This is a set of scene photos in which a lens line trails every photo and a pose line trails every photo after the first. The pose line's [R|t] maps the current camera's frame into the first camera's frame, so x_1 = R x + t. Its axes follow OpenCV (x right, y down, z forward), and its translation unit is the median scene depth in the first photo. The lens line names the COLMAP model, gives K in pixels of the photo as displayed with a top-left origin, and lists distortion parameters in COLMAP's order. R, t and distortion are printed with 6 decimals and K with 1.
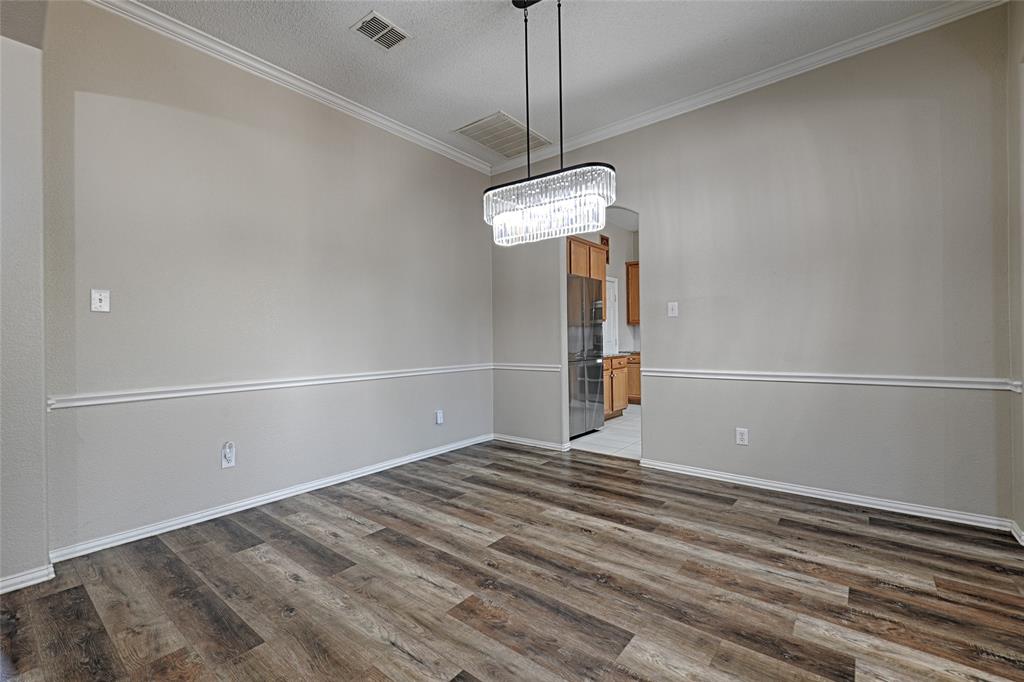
lens RADIAL K [[437.0, 0, 502.4], [0, 437.0, 339.9], [0, 0, 1]] dist [0.003306, 0.000171]
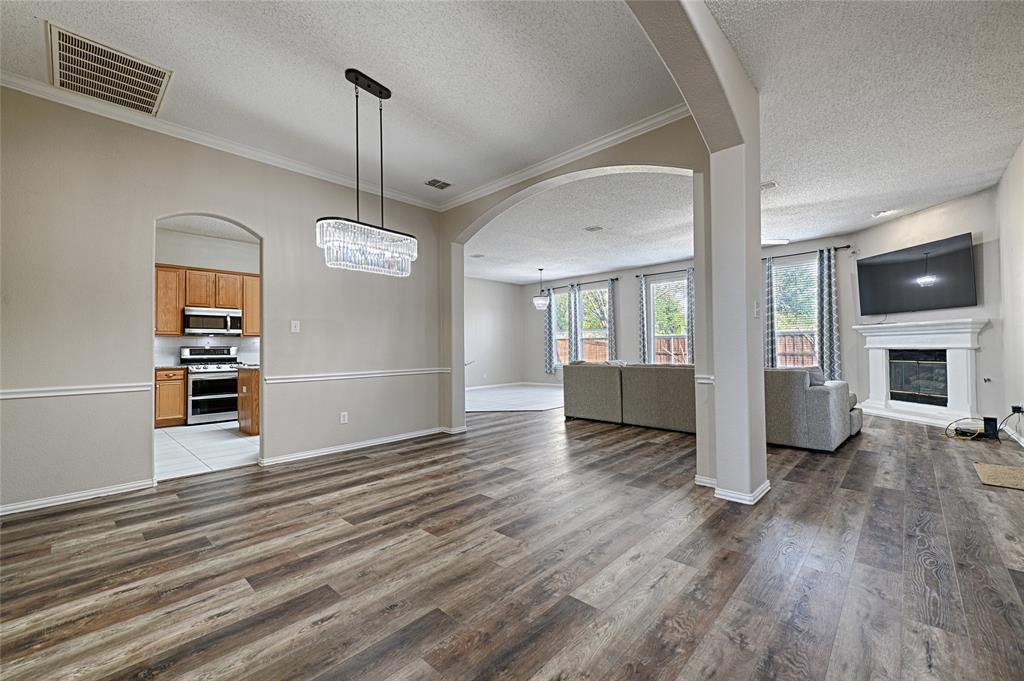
lens RADIAL K [[407.2, 0, 512.0], [0, 407.2, 340.5], [0, 0, 1]] dist [-0.000091, -0.000181]
pose [[0.069681, 0.032402, 0.997043, -1.076889], [0.009481, 0.999406, -0.033142, 0.019067], [-0.997524, 0.011763, 0.069332, 0.484415]]
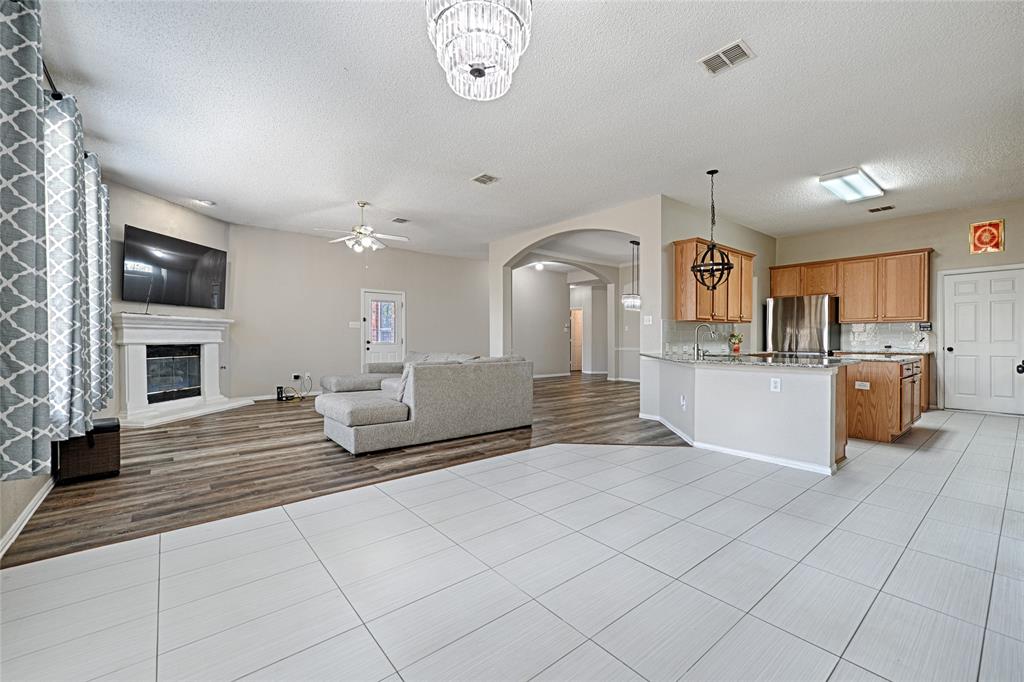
lens RADIAL K [[419.5, 0, 512.0], [0, 419.5, 341.0], [0, 0, 1]] dist [0.000318, 0.000025]
pose [[-0.205745, 0.019338, -0.978415, 3.844704], [0.004325, 0.999813, 0.018851, -0.049072], [0.978596, -0.000353, -0.205790, 0.656912]]
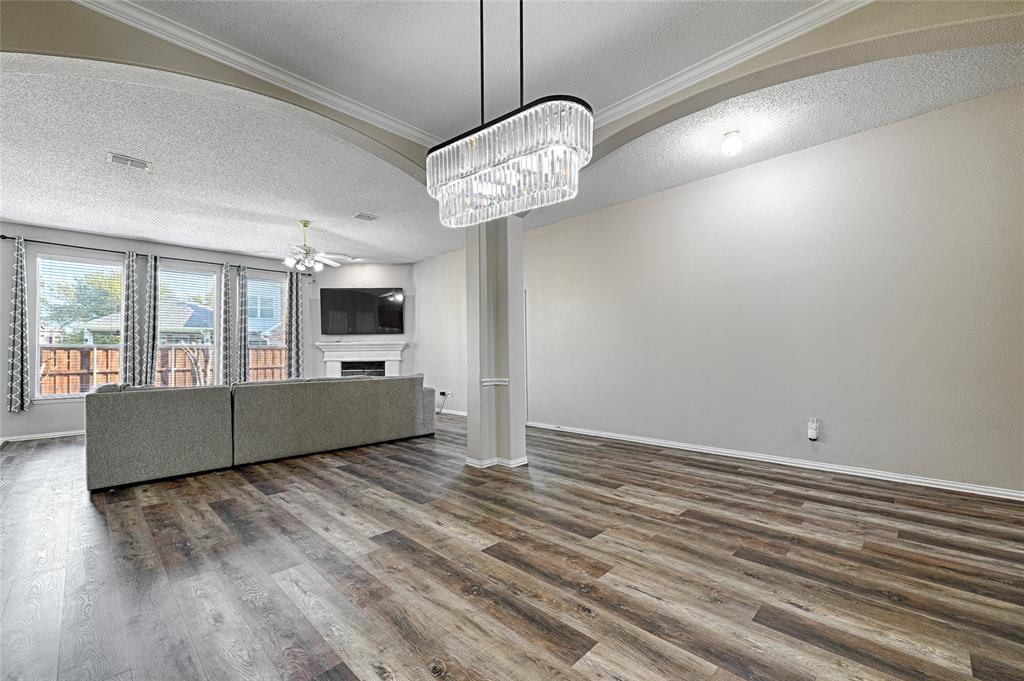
lens RADIAL K [[417.6, 0, 511.8], [0, 417.6, 349.0], [0, 0, 1]] dist [0.002617, 0.000104]
pose [[-0.994767, 0.028380, 0.098145, 0.023107], [0.026818, 0.999492, -0.017197, 0.001719], [-0.098583, -0.014475, -0.995024, 1.655896]]
